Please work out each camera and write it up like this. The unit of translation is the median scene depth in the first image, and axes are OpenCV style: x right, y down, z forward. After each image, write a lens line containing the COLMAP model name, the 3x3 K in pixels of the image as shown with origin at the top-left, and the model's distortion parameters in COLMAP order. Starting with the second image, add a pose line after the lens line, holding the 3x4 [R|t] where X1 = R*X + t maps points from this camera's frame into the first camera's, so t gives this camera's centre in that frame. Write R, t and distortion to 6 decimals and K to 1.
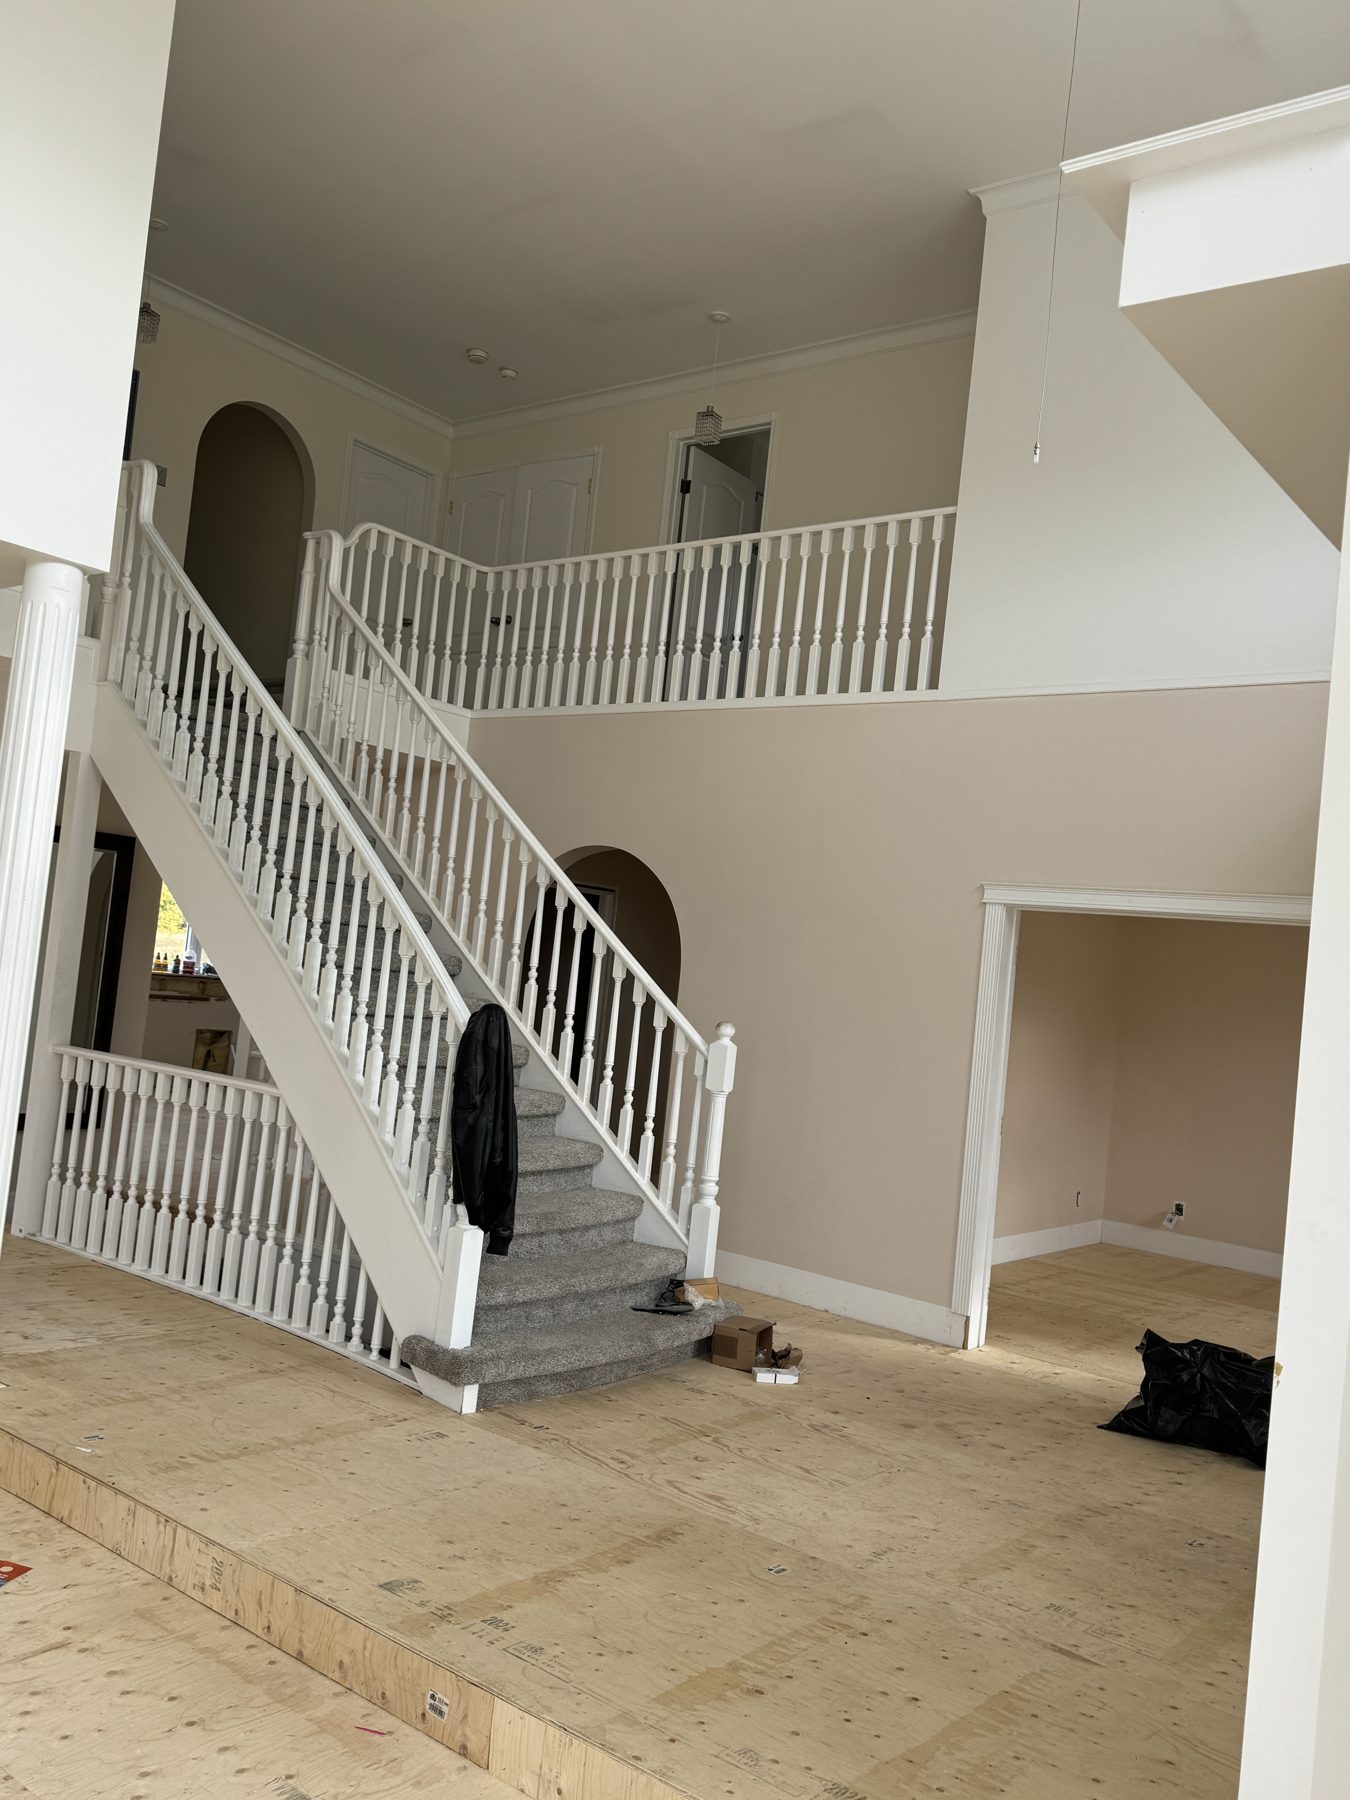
lens RADIAL K [[1485.4, 0, 673.6], [0, 1485.4, 944.1], [0, 0, 1]] dist [0.206808, -0.452339]
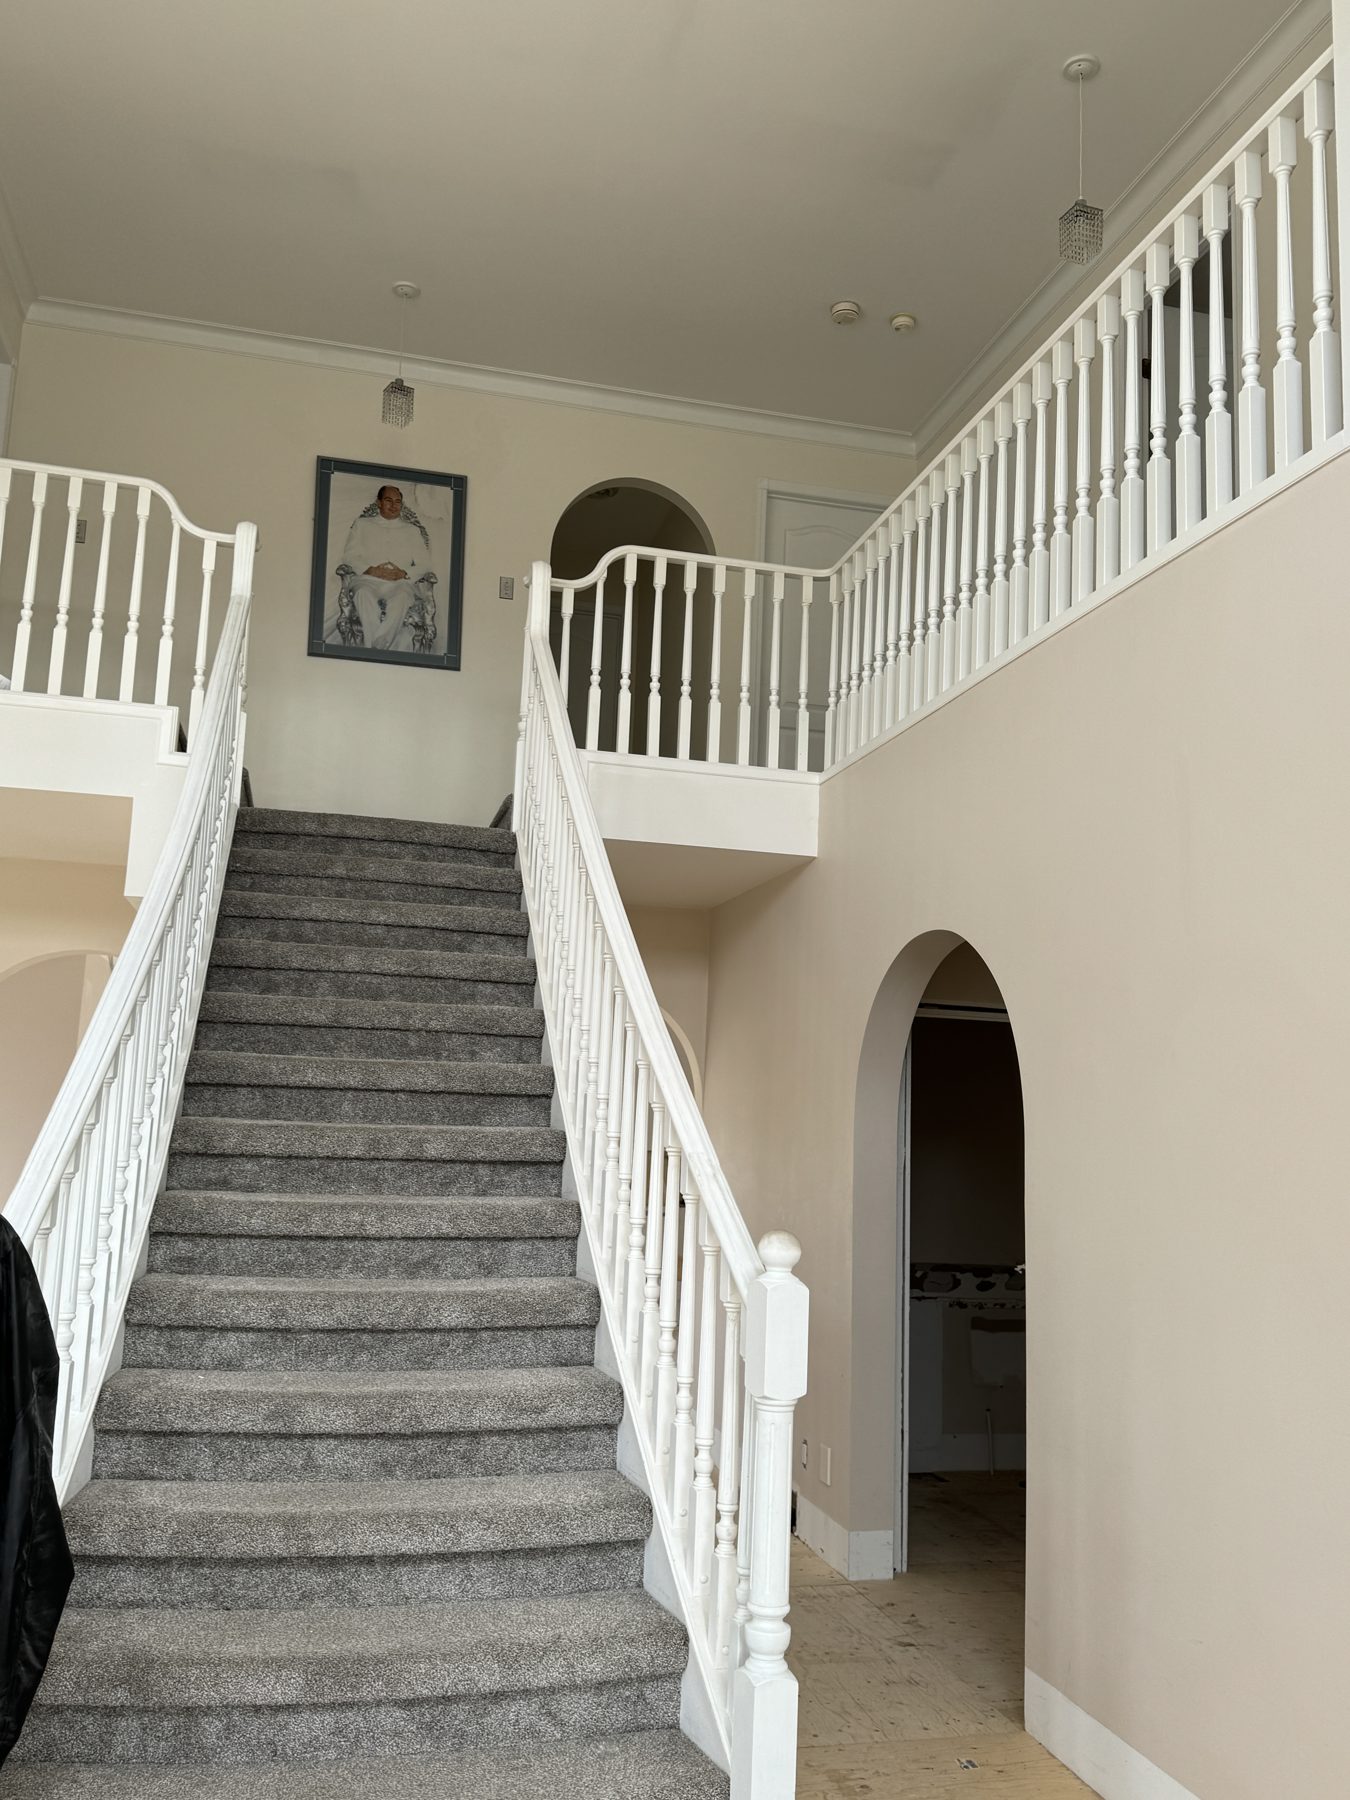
lens RADIAL K [[1485.4, 0, 673.6], [0, 1485.4, 944.1], [0, 0, 1]] dist [0.206808, -0.452339]
pose [[0.786022, -0.150747, -0.599538, 0.287864], [0.059901, 0.983822, -0.168838, 0.040554], [0.615290, 0.096798, 0.782335, 0.609536]]
